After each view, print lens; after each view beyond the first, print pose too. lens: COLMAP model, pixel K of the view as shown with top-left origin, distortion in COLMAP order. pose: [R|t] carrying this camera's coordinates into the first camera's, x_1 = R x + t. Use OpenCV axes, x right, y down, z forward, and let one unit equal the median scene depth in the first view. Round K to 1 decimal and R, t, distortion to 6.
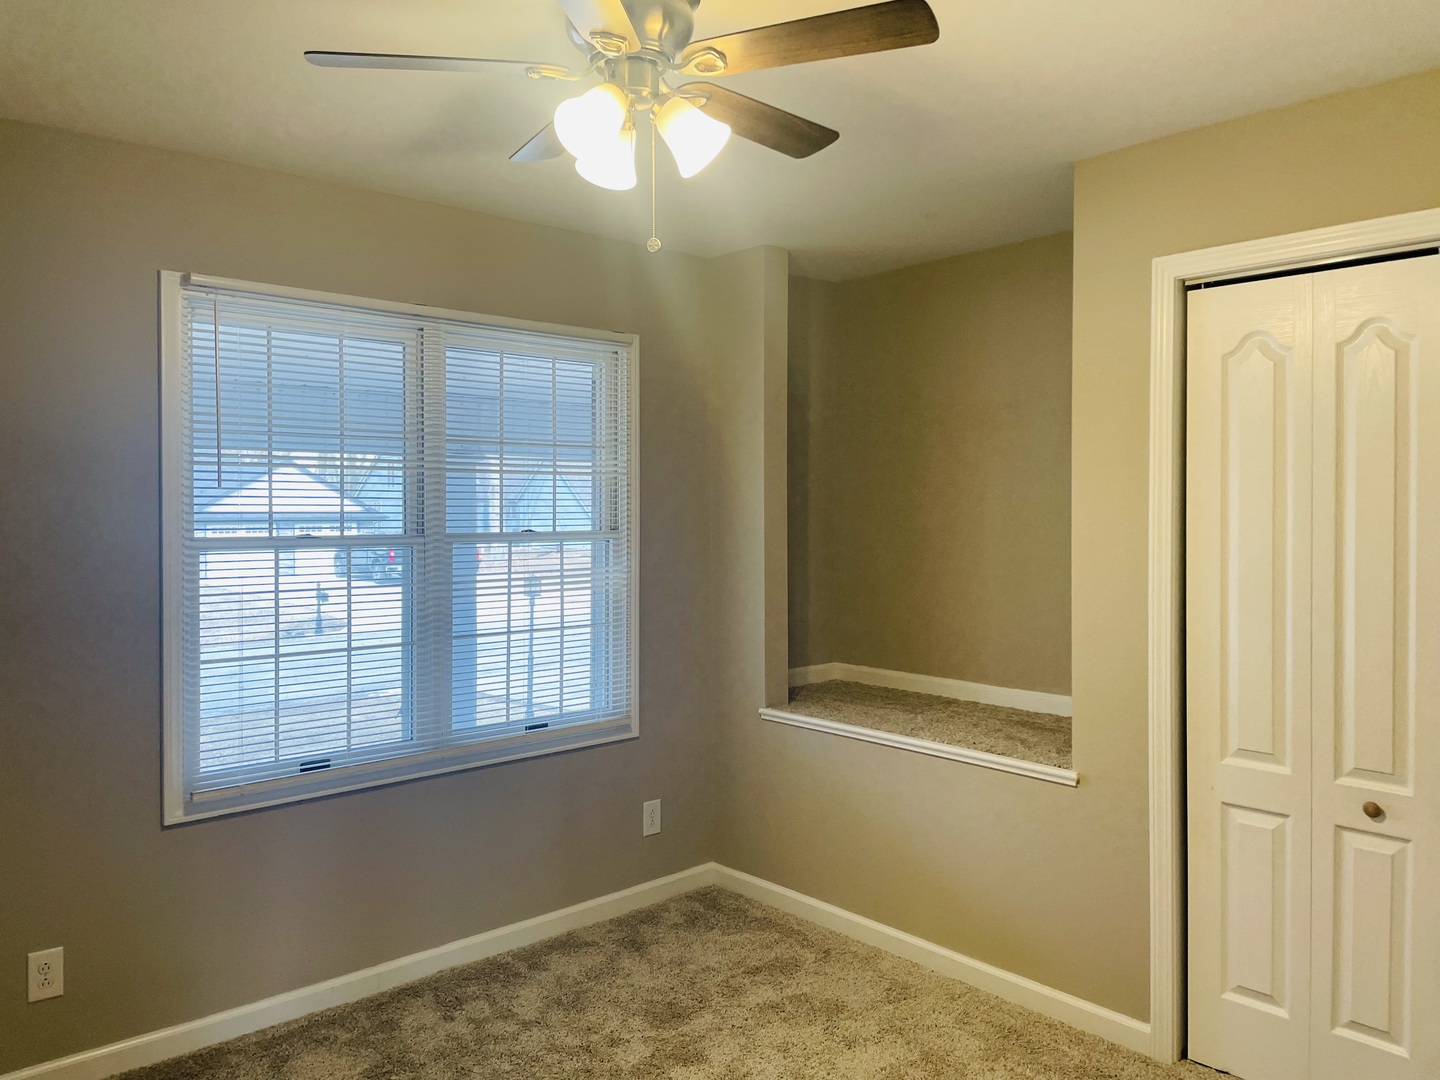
lens RADIAL K [[1084.7, 0, 729.8], [0, 1084.7, 530.8], [0, 0, 1]] dist [0.102664, -0.130493]
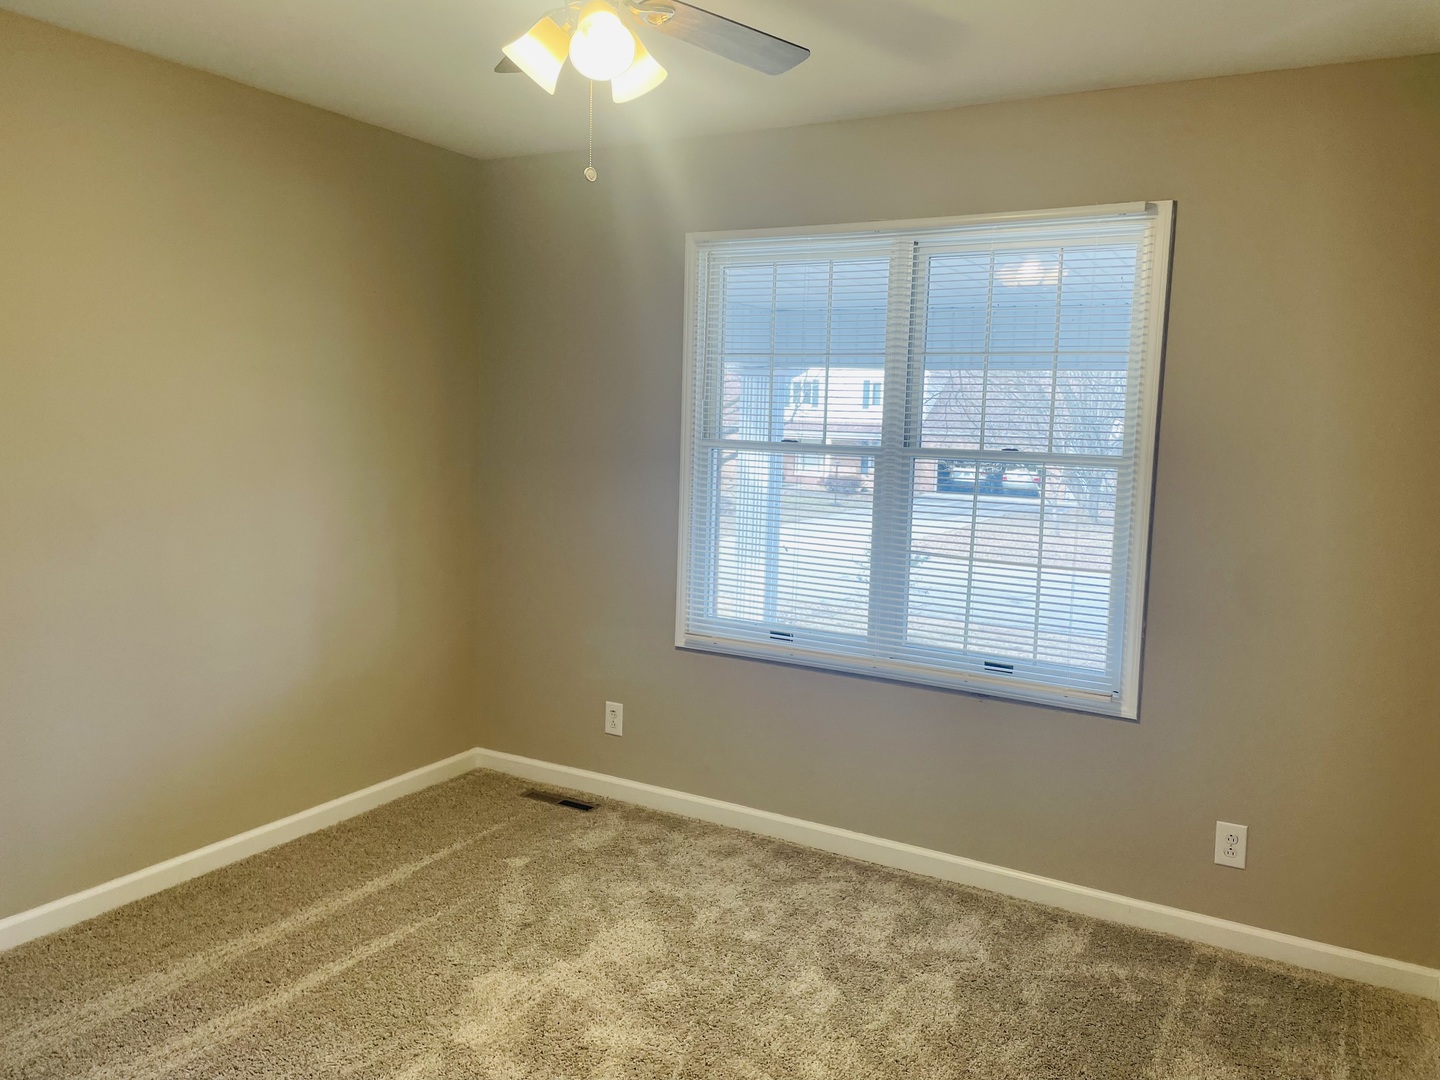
lens RADIAL K [[1084.7, 0, 729.8], [0, 1084.7, 530.8], [0, 0, 1]] dist [0.102664, -0.130493]
pose [[0.262298, 0.113029, -0.958344, 0.647728], [-0.031732, 0.993590, 0.108501, -0.021556], [0.964465, 0.001951, 0.264203, 0.581844]]
